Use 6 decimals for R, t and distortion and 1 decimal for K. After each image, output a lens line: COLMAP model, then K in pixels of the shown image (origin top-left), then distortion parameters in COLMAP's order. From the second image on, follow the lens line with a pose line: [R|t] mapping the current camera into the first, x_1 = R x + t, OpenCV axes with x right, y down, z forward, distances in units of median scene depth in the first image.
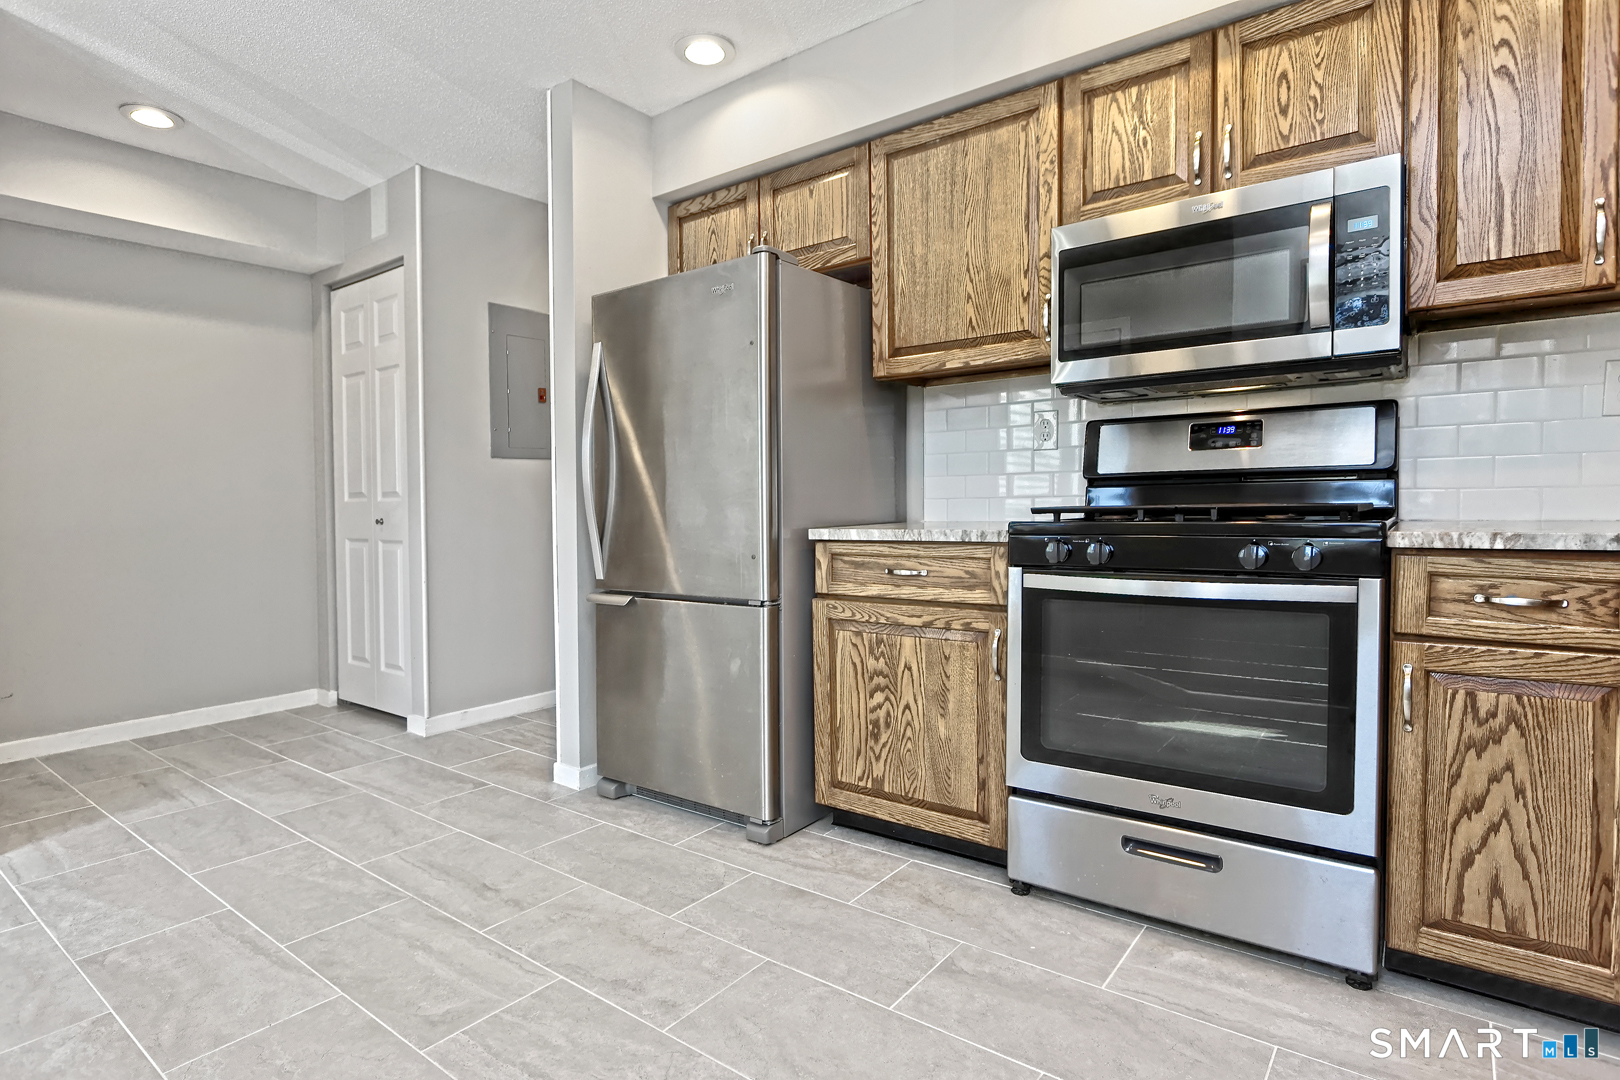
lens RADIAL K [[845.0, 0, 816.7], [0, 845.0, 534.0], [0, 0, 1]] dist [-0.010639, 0.001330]
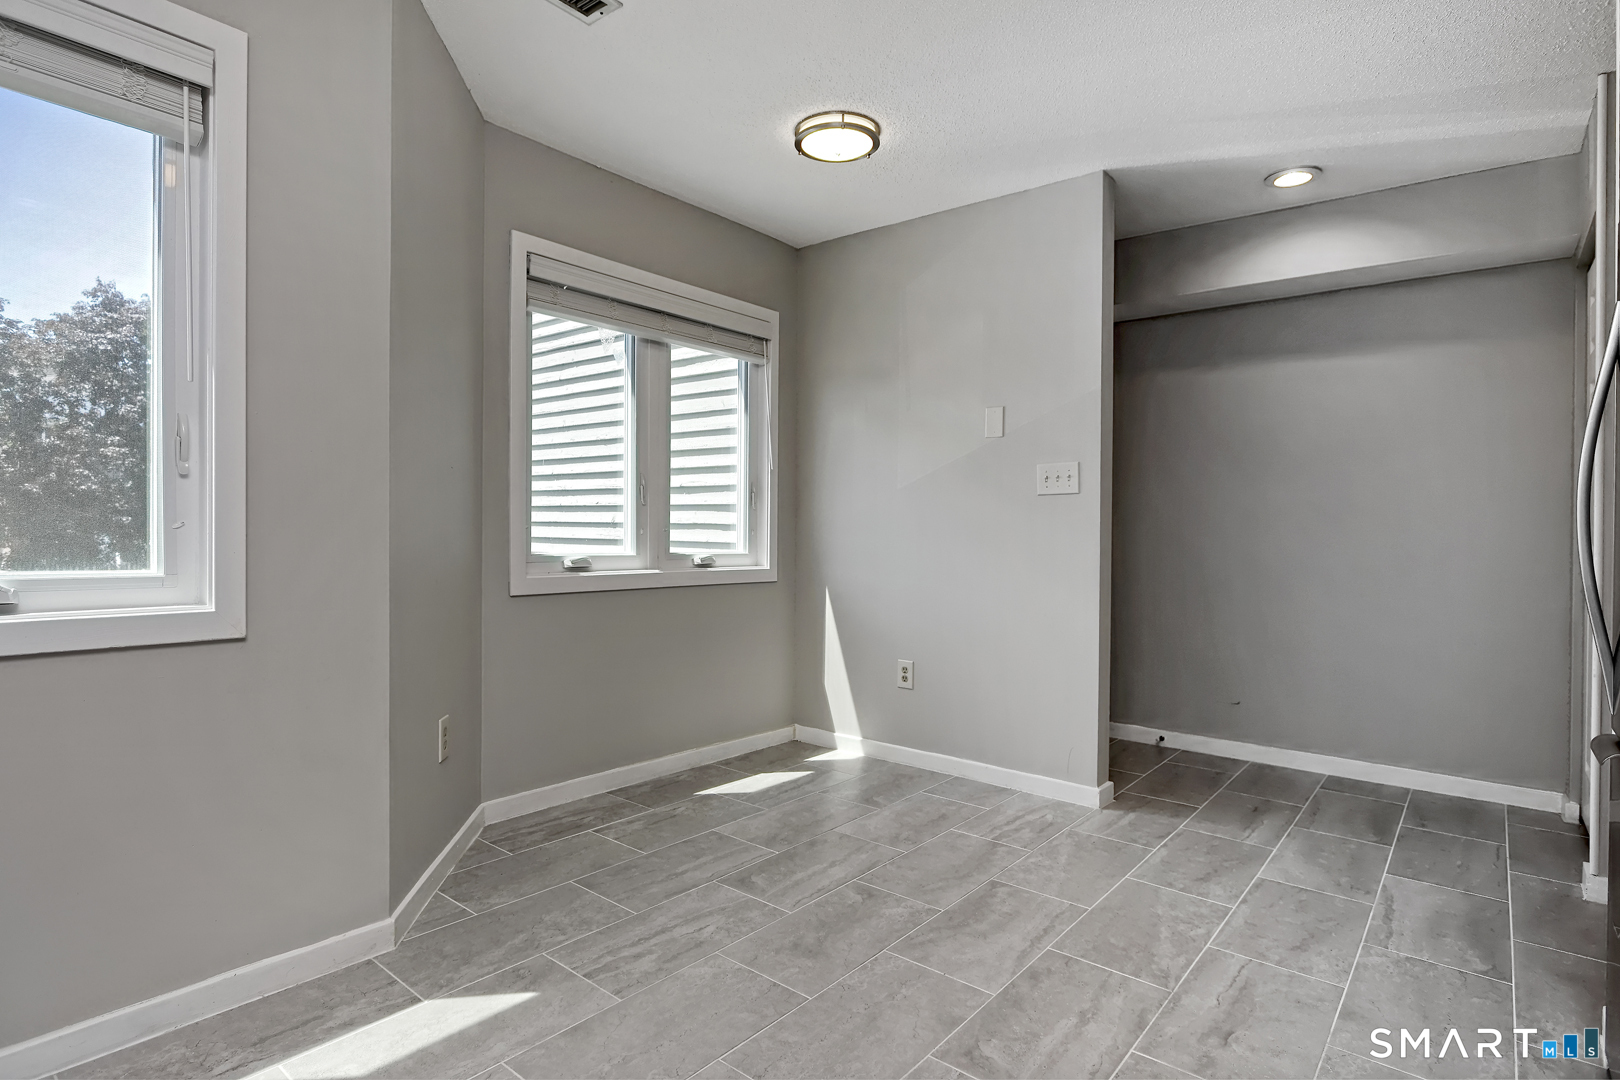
lens RADIAL K [[868.0, 0, 743.7], [0, 868.0, 536.6], [0, 0, 1]] dist [-0.001982, -0.000059]
pose [[-0.082263, 0.031819, -0.996103, 0.457264], [-0.055107, 0.997816, 0.036425, -0.072625], [0.995086, 0.057889, -0.080330, 0.533731]]
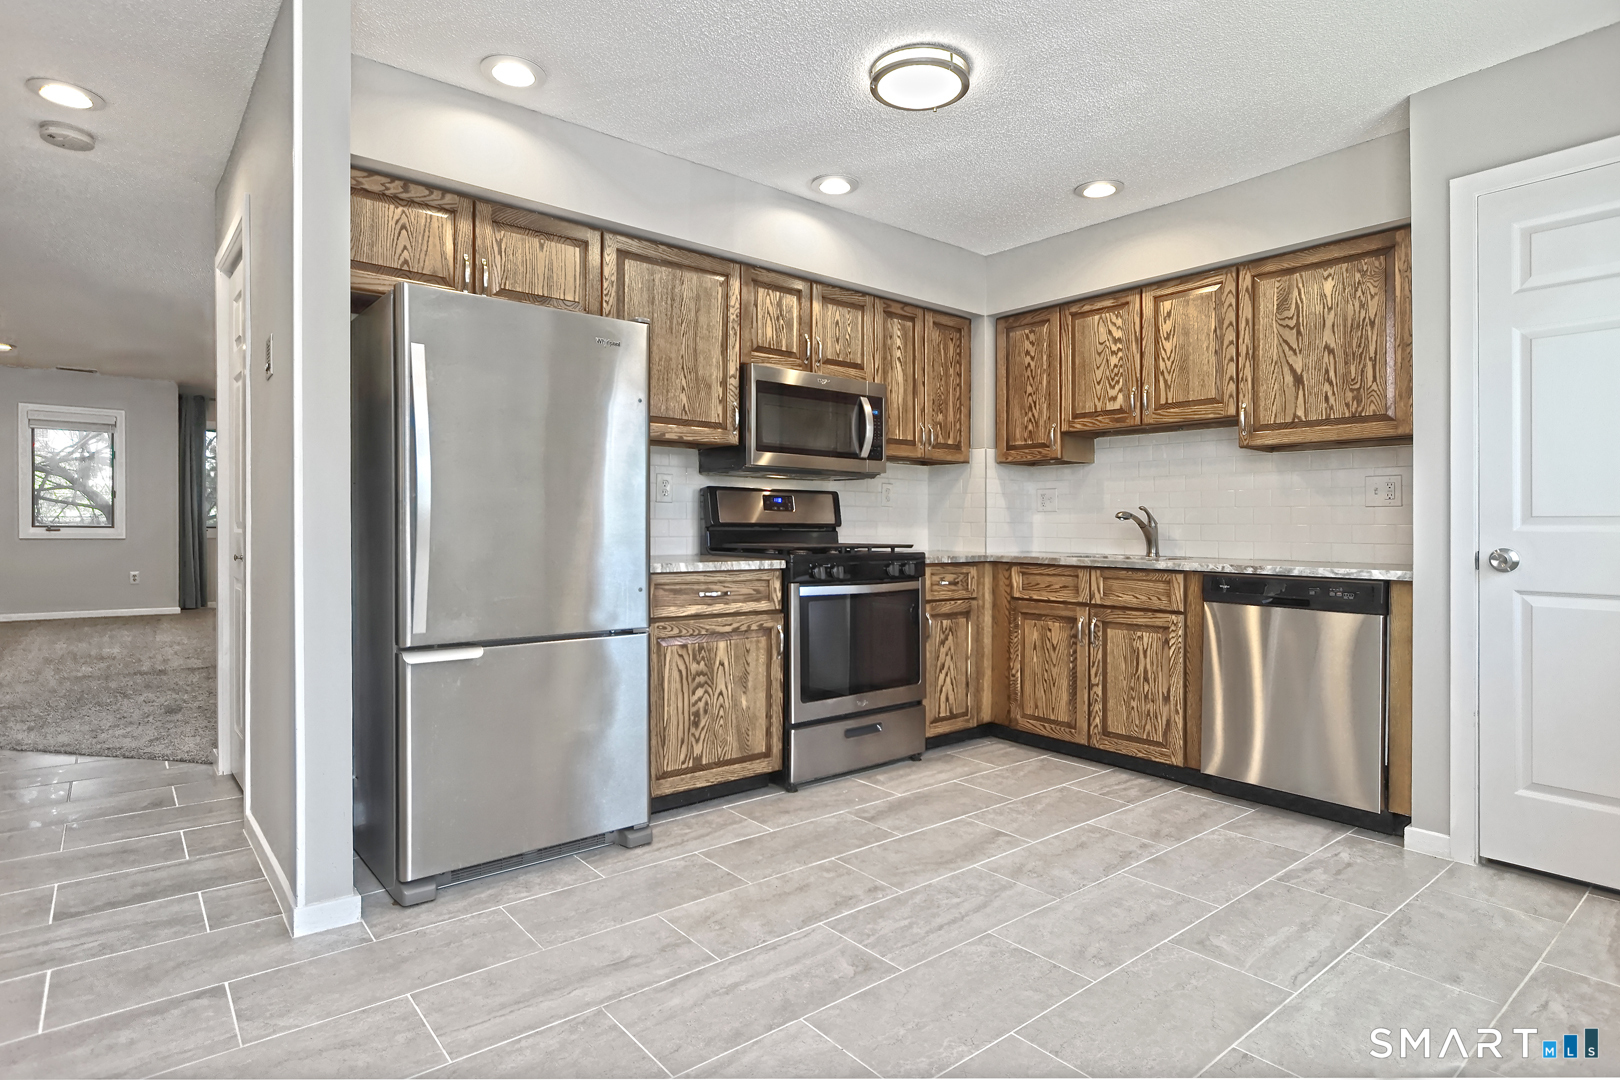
lens RADIAL K [[838.5, 0, 810.0], [0, 838.5, 540.0], [0, 0, 1]] dist [-0.004489, 0.000436]
pose [[0.231078, 0.005460, 0.972920, -1.161765], [0.025581, 0.999604, -0.011686, -0.020776], [-0.972599, 0.027589, 0.230847, 0.545674]]
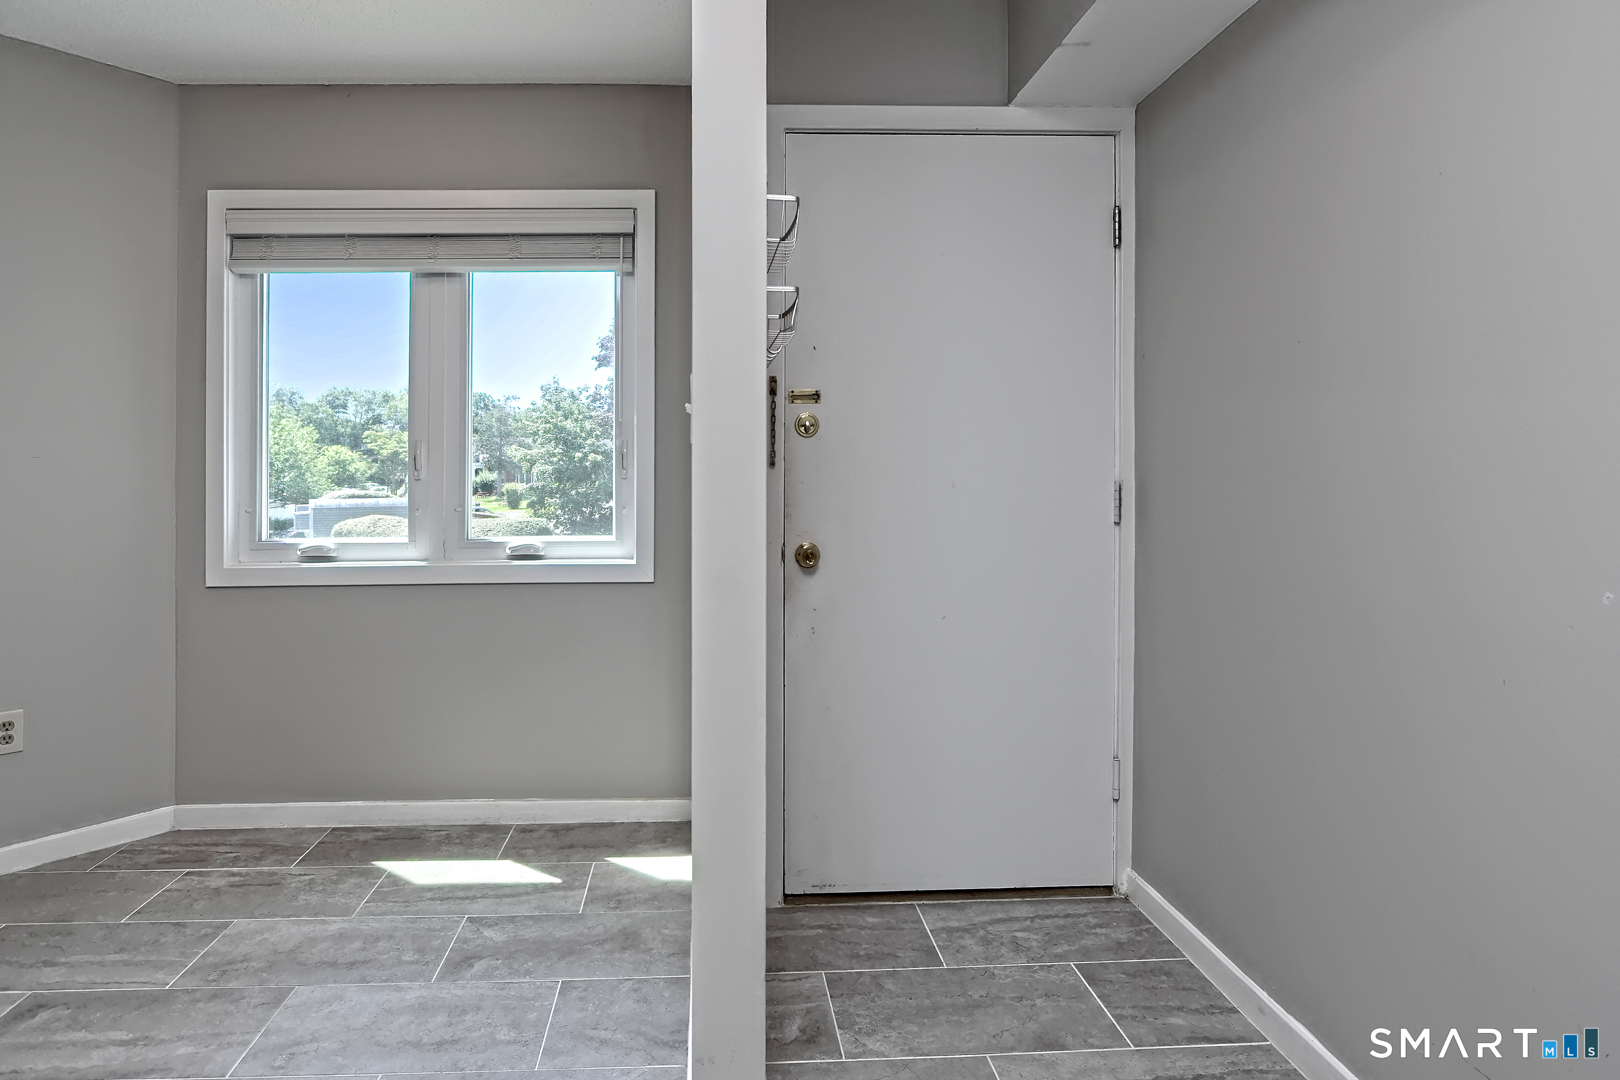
lens RADIAL K [[867.0, 0, 732.6], [0, 867.0, 478.1], [0, 0, 1]] dist [-0.012610, 0.001143]
pose [[-0.781092, 0.034767, -0.623447, -0.688489], [0.001531, 0.998552, 0.053767, -0.132974], [0.624414, 0.041042, -0.780015, 1.507025]]
